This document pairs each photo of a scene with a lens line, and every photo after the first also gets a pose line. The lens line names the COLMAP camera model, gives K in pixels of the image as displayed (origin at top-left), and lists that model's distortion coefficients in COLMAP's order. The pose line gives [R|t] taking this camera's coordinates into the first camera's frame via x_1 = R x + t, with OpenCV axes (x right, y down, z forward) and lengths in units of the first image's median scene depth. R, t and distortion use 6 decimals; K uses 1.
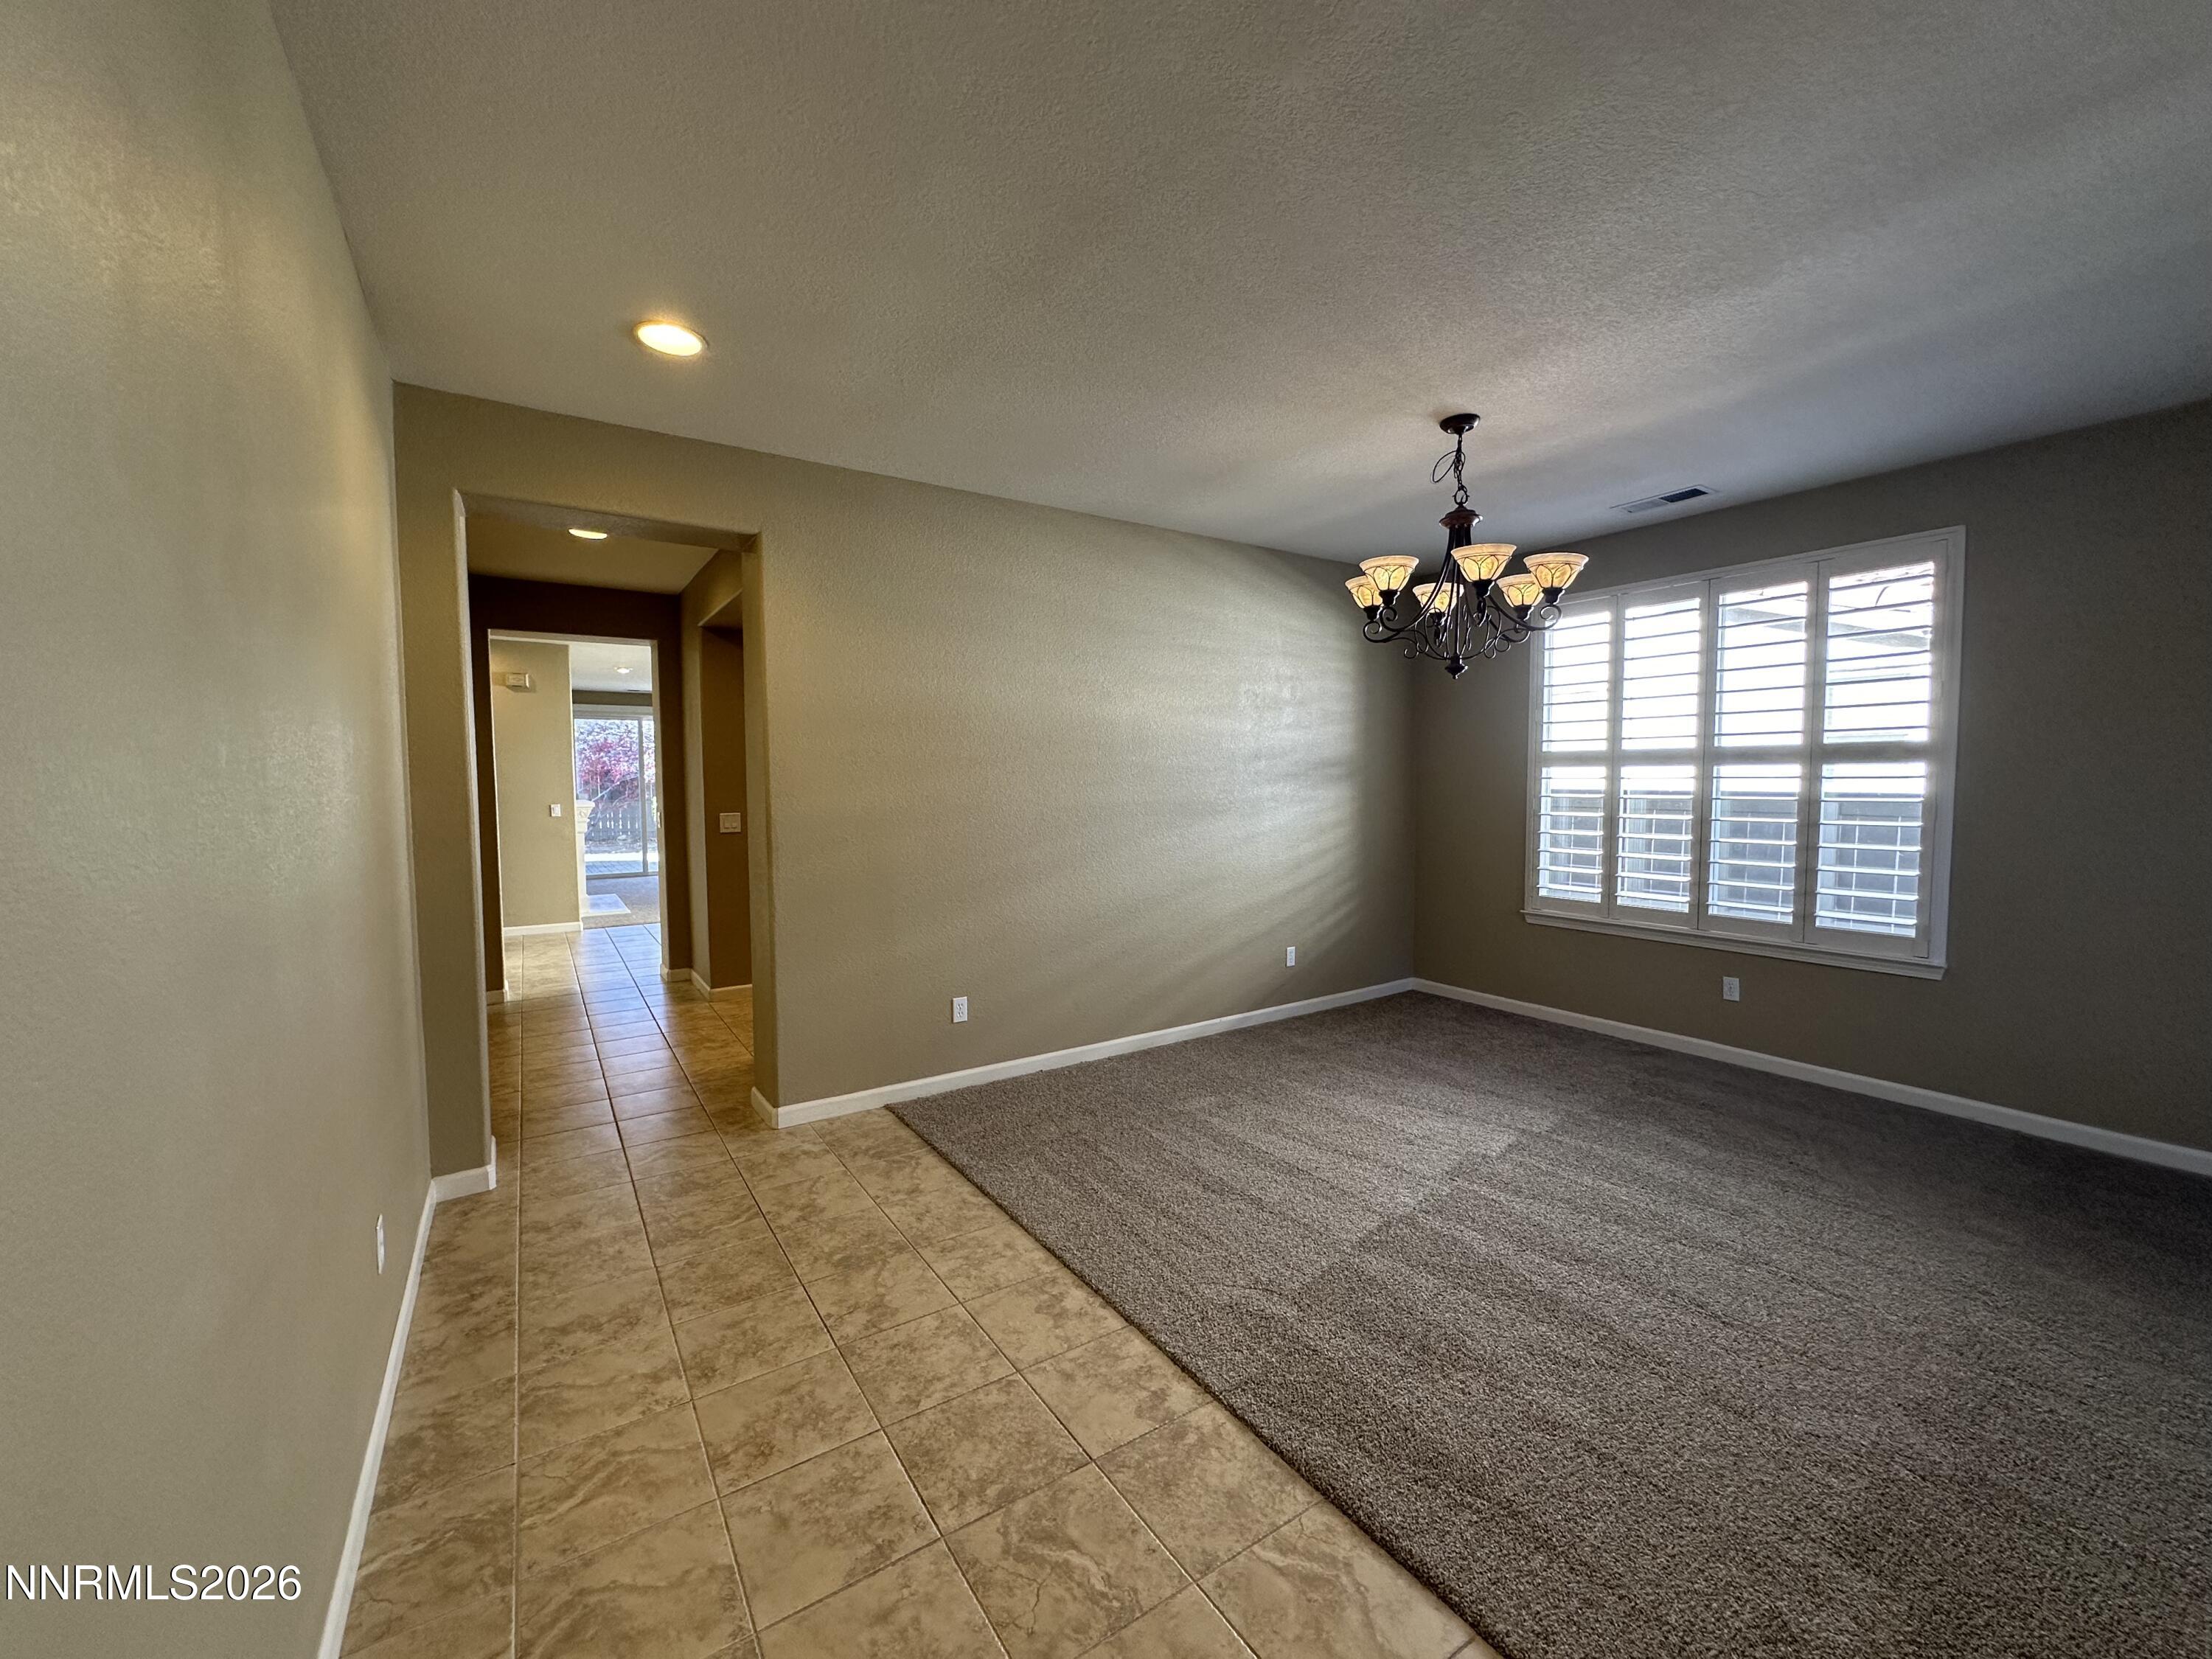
lens RADIAL K [[879.8, 0, 1109.6], [0, 879.8, 831.2], [0, 0, 1]] dist [-0.003200, 0.000515]
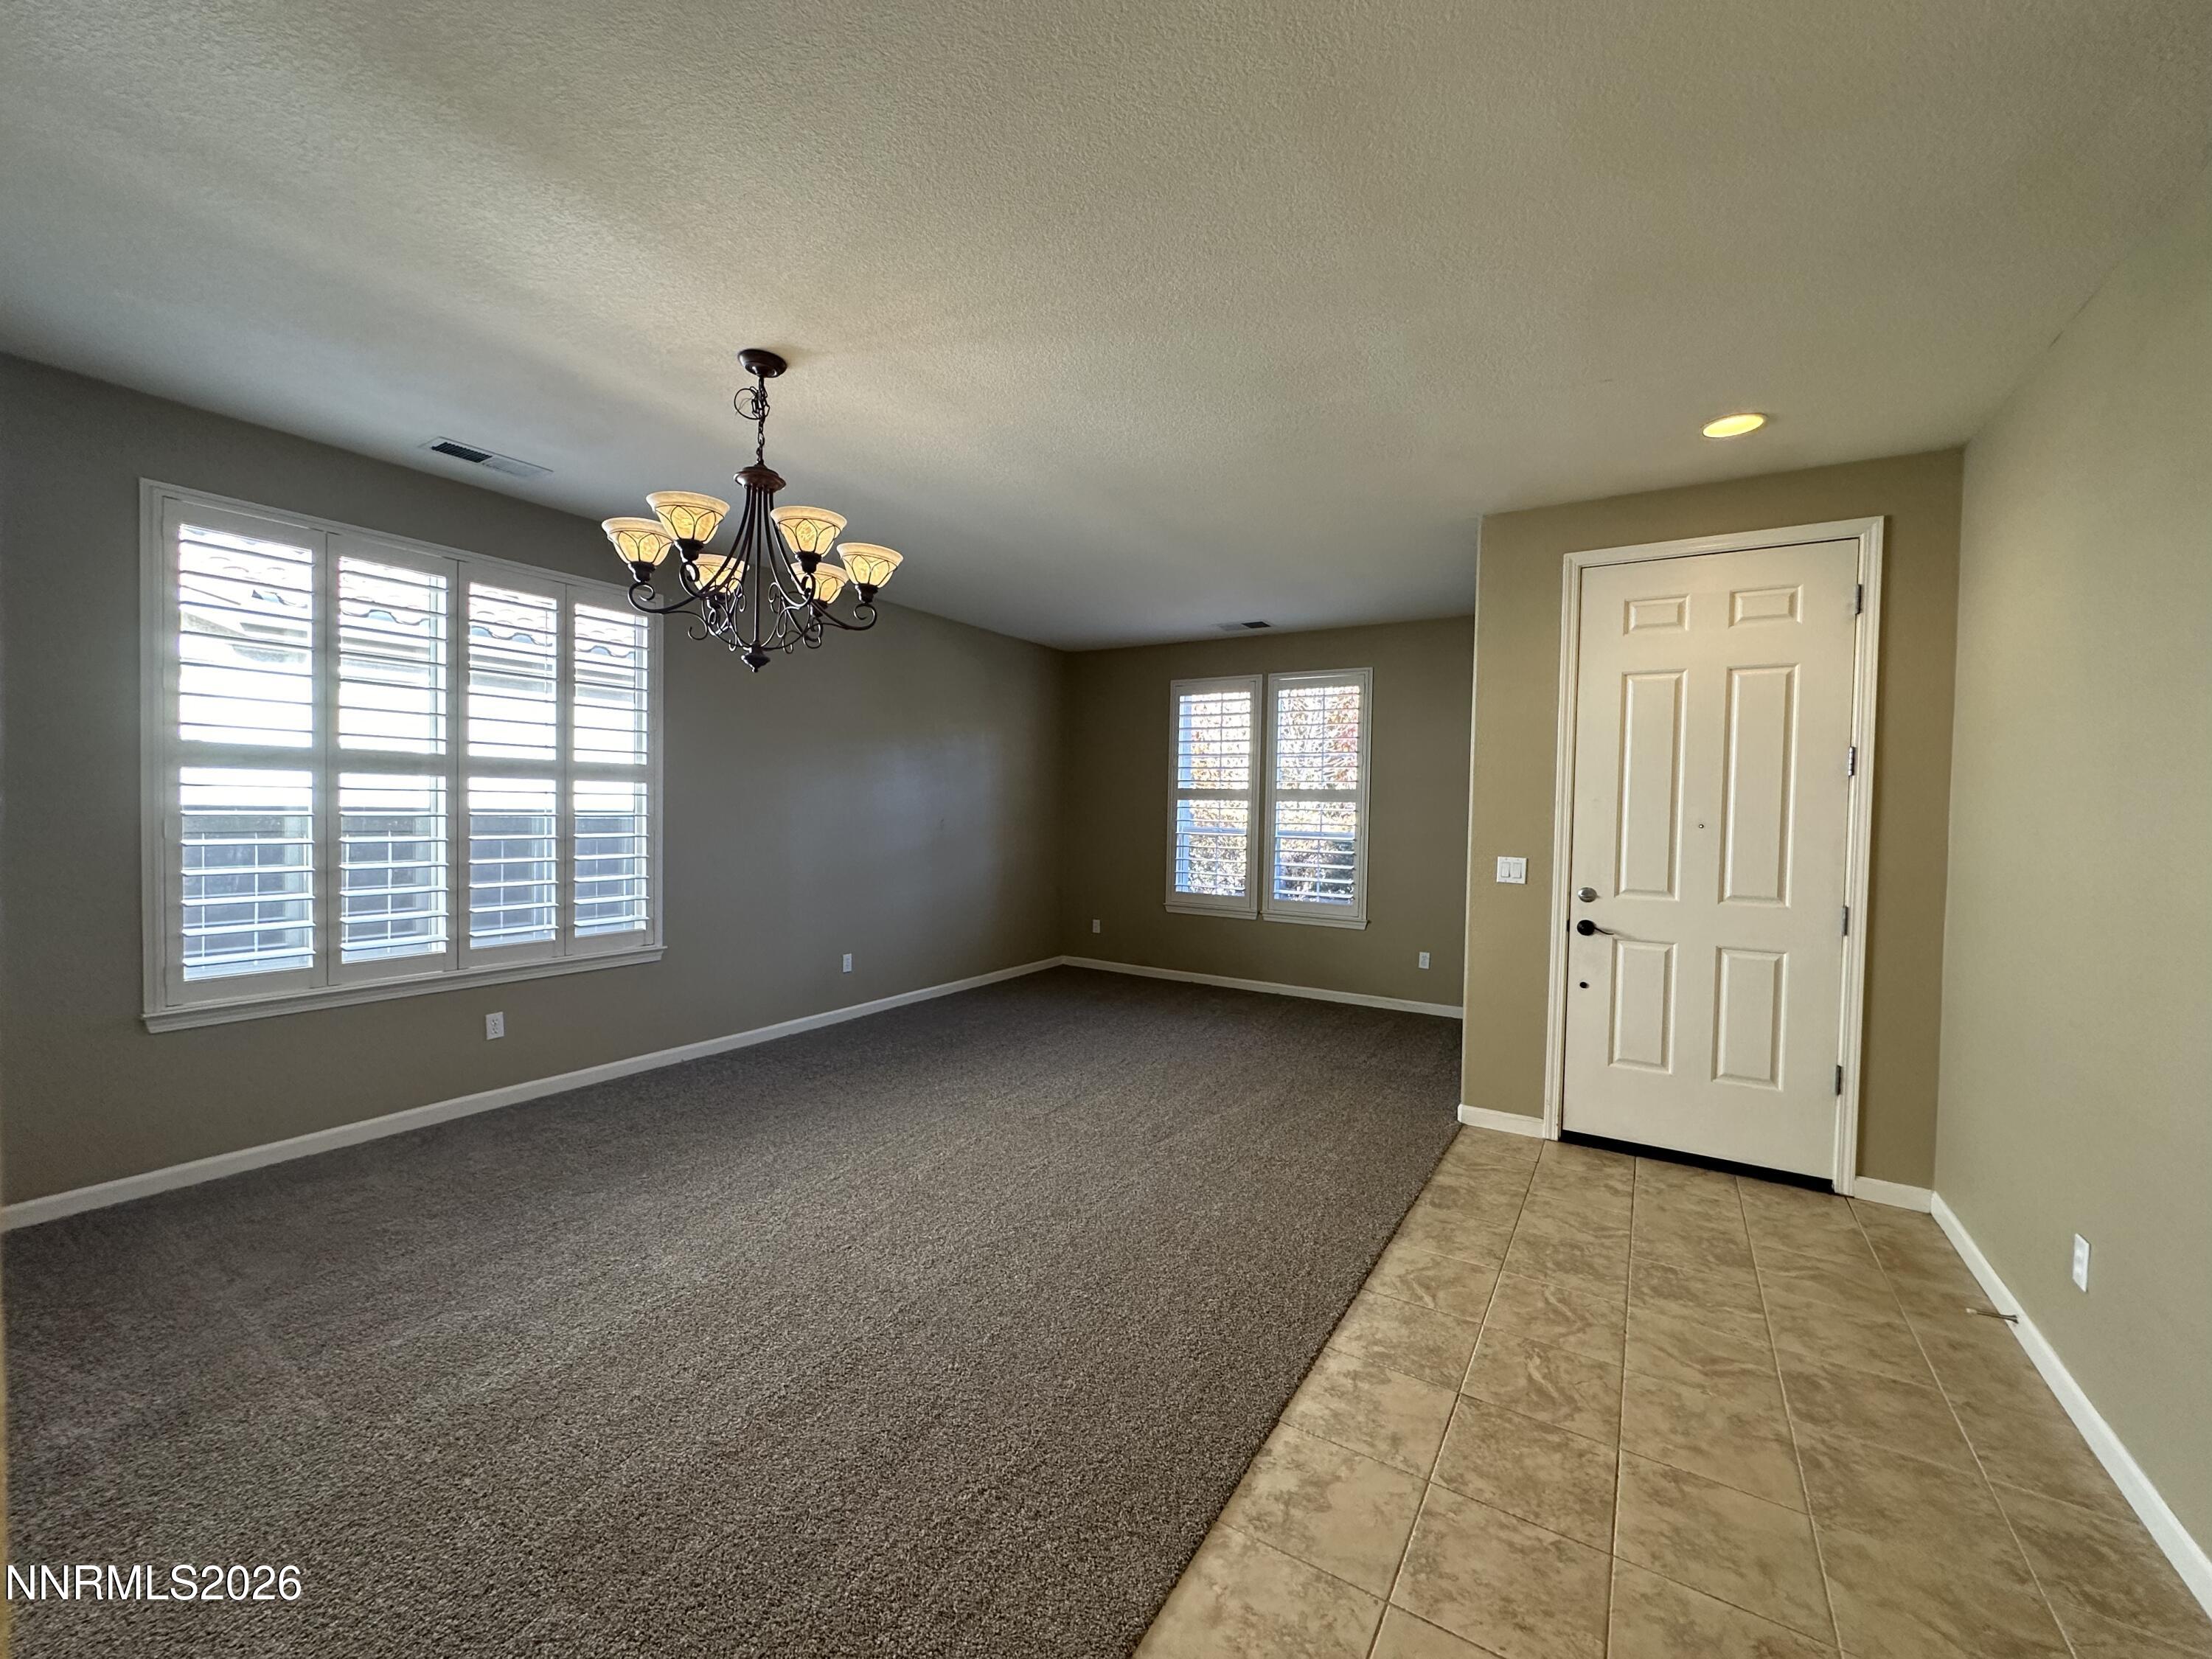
lens RADIAL K [[879.8, 0, 1109.6], [0, 879.8, 828.1], [0, 0, 1]] dist [-0.003200, 0.000515]
pose [[-0.413904, -0.026148, 0.909945, -0.667221], [0.038010, 0.998219, 0.045974, -0.073176], [-0.909527, 0.053615, -0.412173, 1.438478]]
